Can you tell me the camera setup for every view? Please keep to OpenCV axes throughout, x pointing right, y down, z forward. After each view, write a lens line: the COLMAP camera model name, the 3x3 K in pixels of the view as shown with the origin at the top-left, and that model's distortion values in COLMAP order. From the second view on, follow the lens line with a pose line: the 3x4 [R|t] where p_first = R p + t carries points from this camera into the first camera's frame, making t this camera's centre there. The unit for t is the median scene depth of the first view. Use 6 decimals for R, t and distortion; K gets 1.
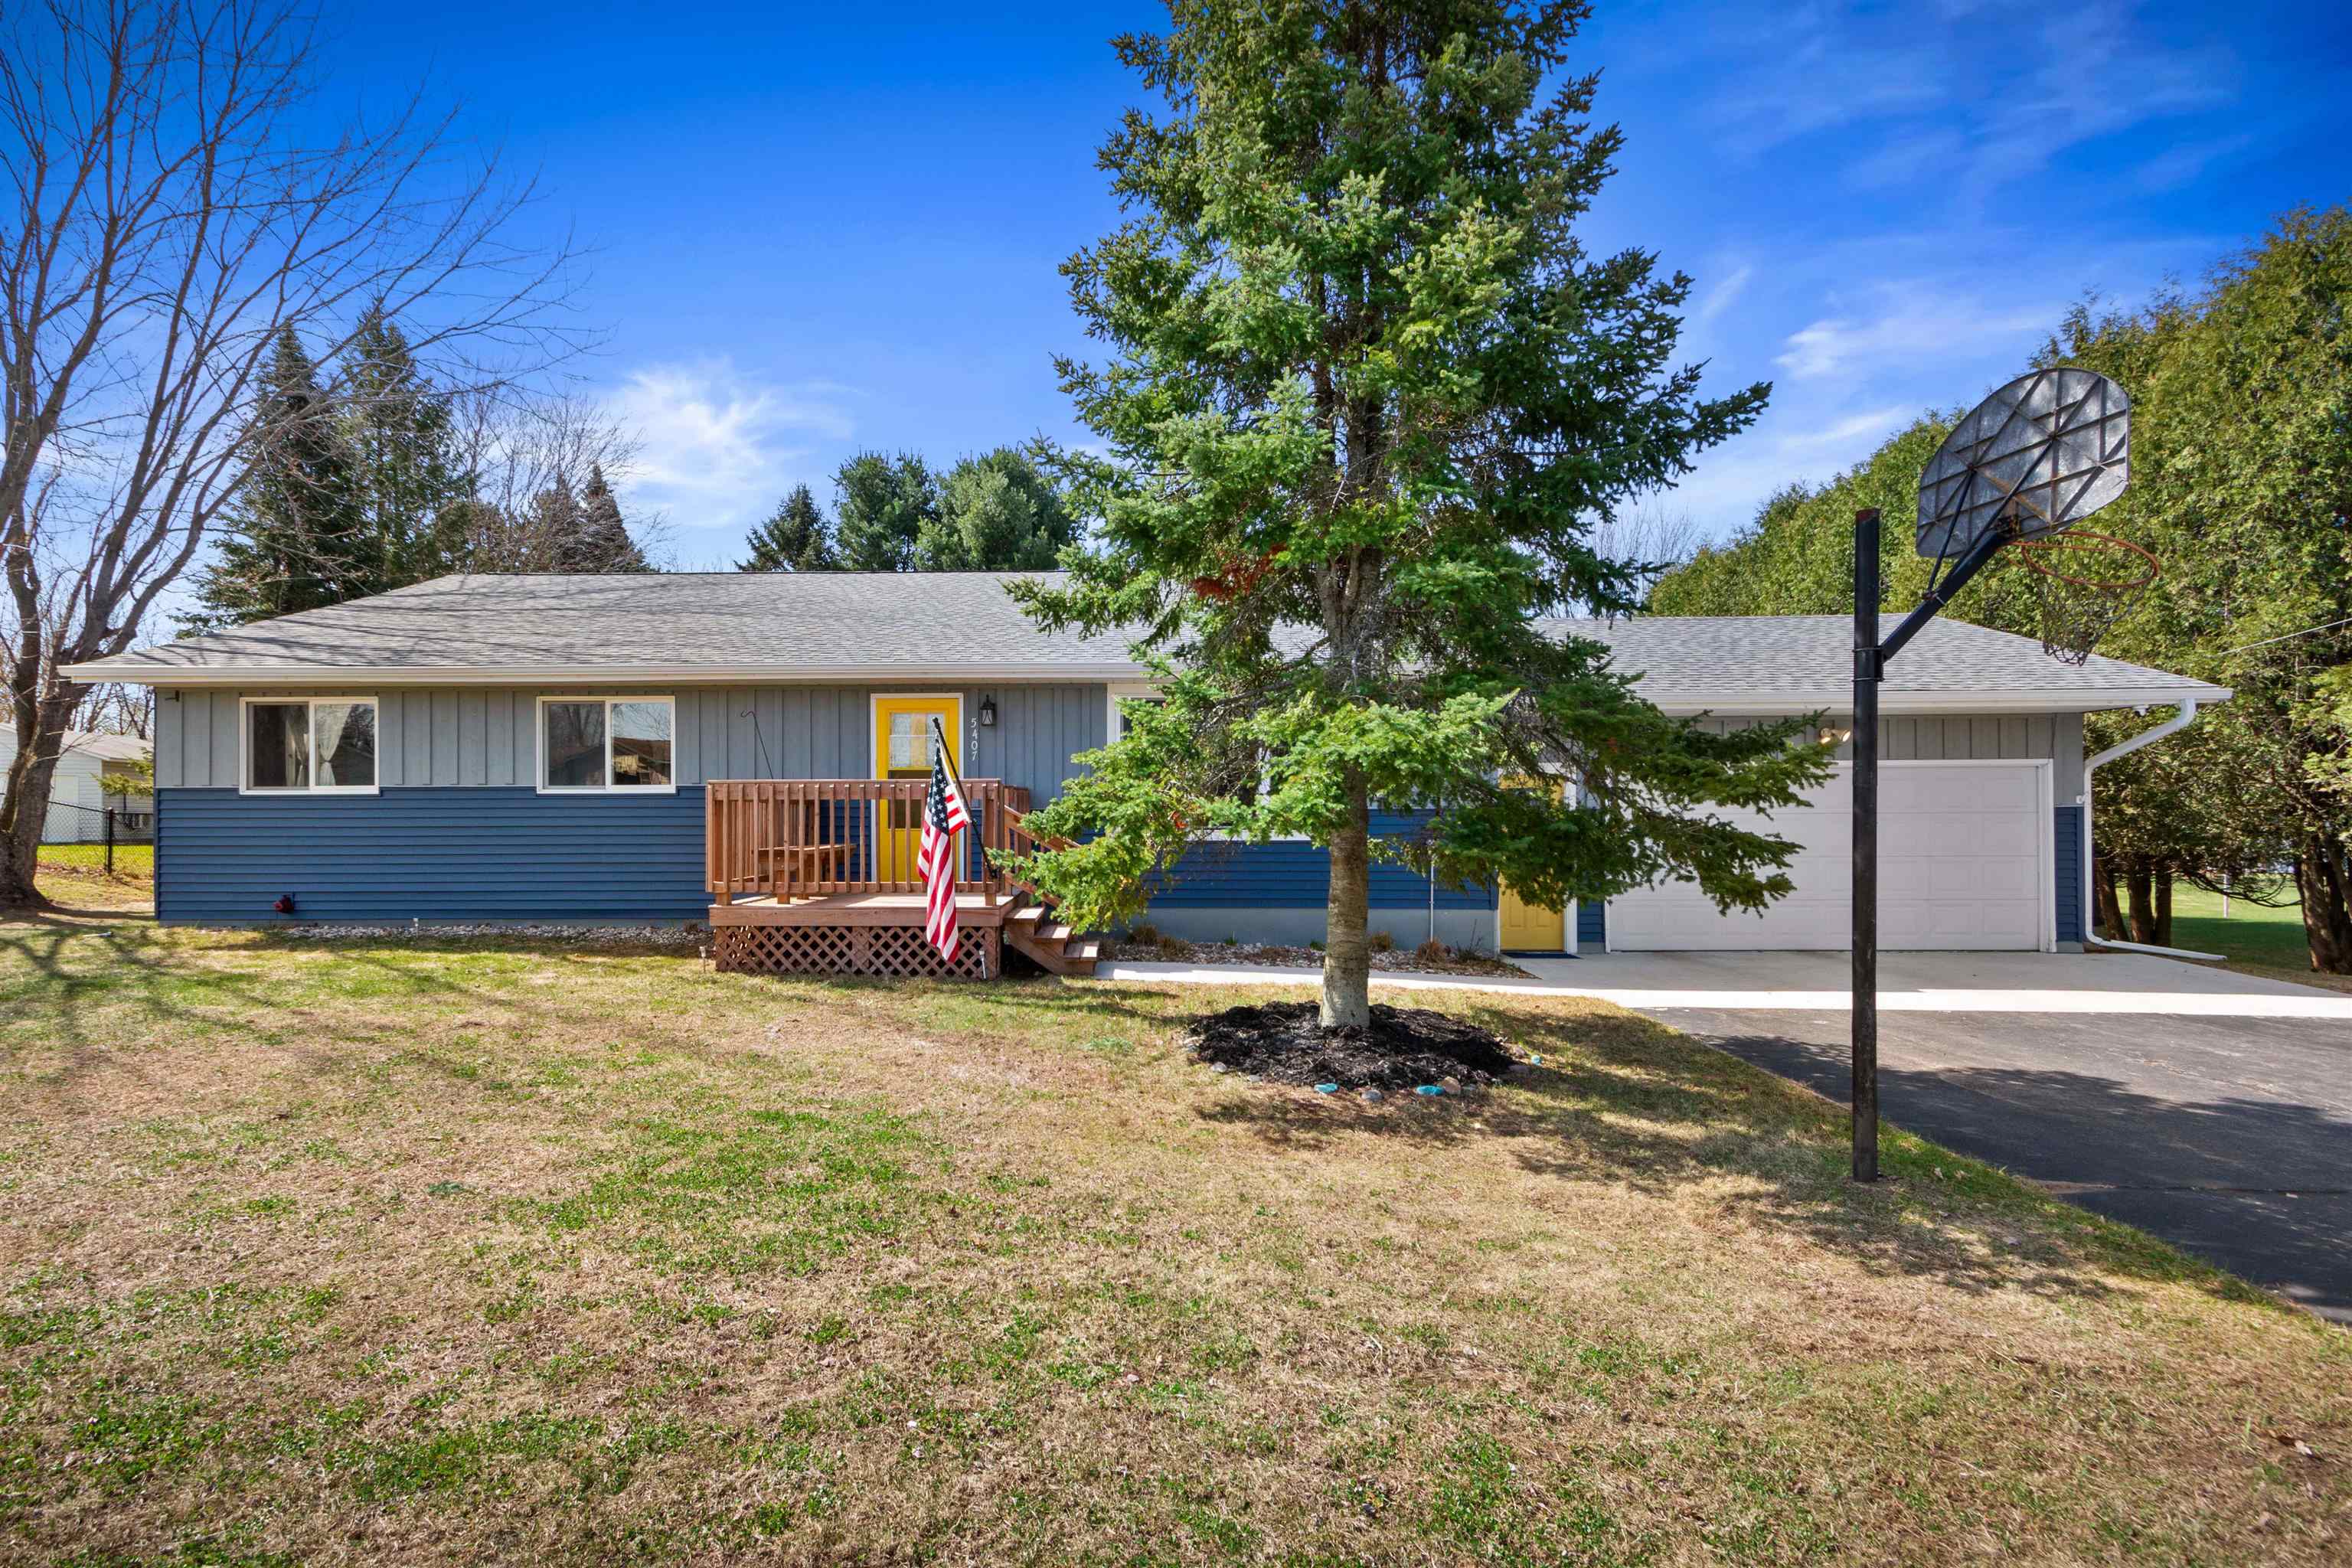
lens RADIAL K [[1136.3, 0, 1167.4], [0, 1136.3, 809.8], [0, 0, 1]] dist [0.000015, 0.000207]
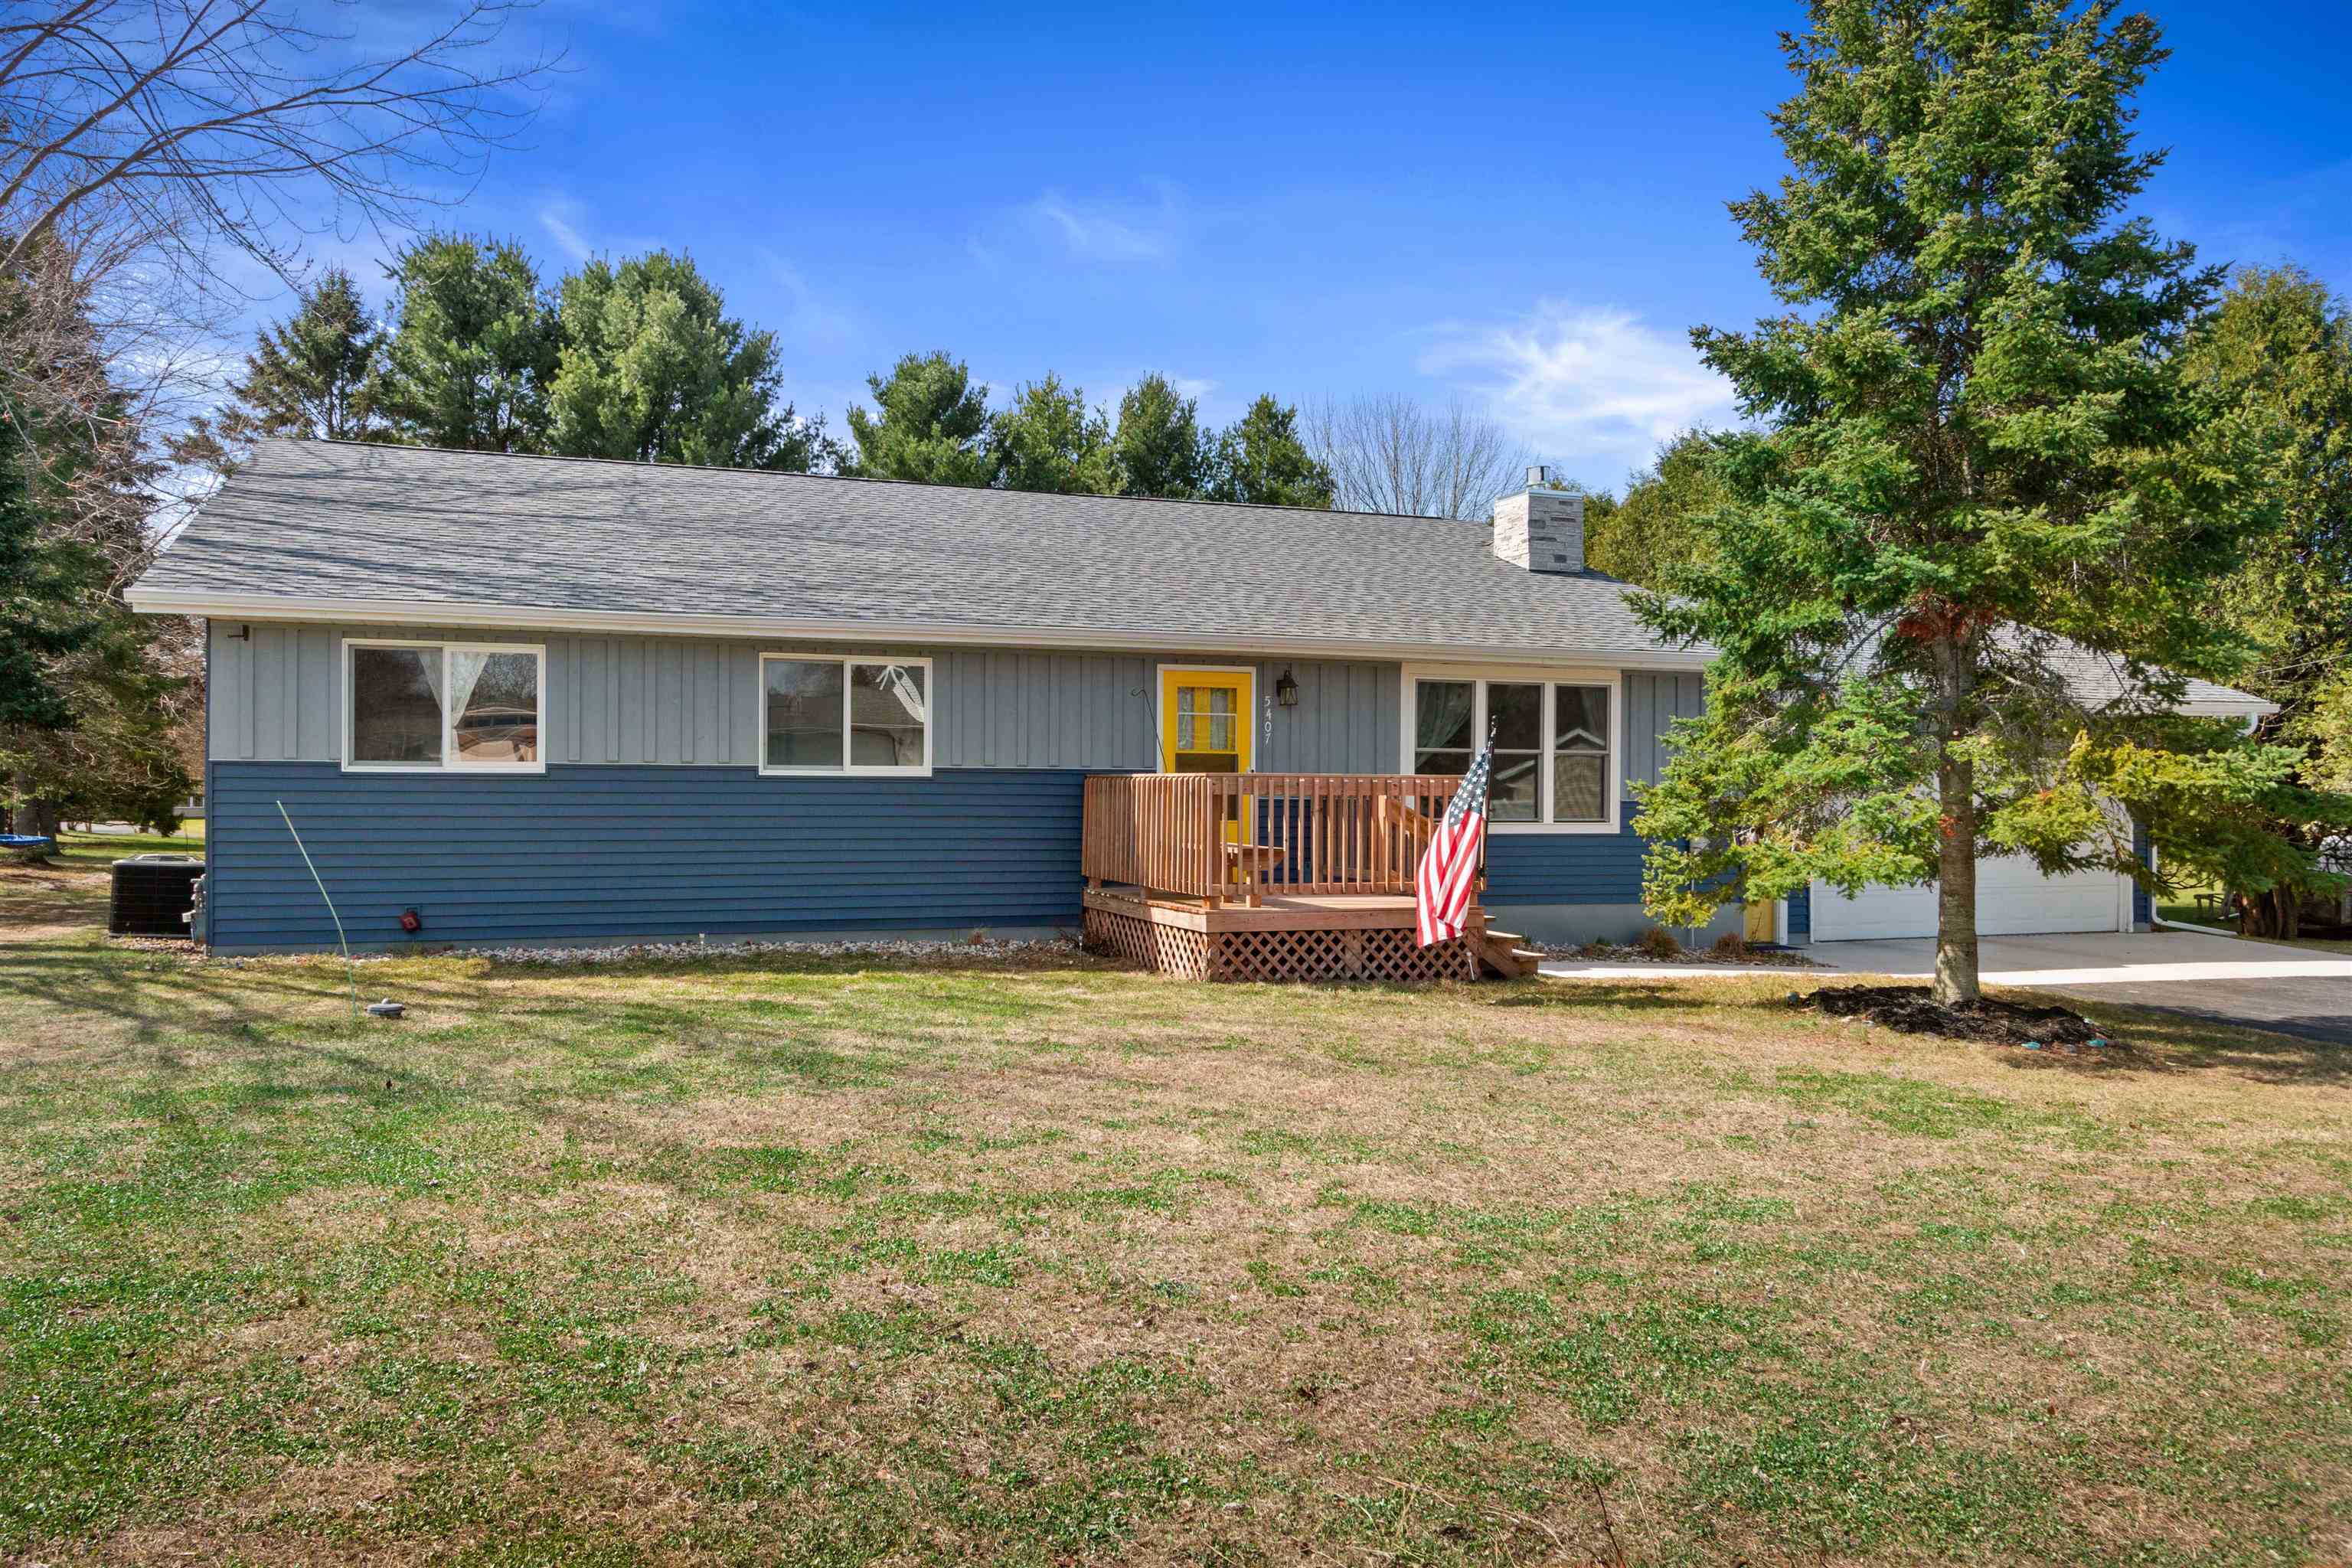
lens RADIAL K [[1626.1, 0, 1176.0], [0, 1626.1, 784.0], [0, 0, 1]] dist [0.002638, -0.040771]
pose [[0.939020, 0.009784, 0.343723, -0.668953], [-0.013514, 0.999873, 0.008459, -0.021252], [-0.343596, -0.012588, 0.939033, -0.168804]]
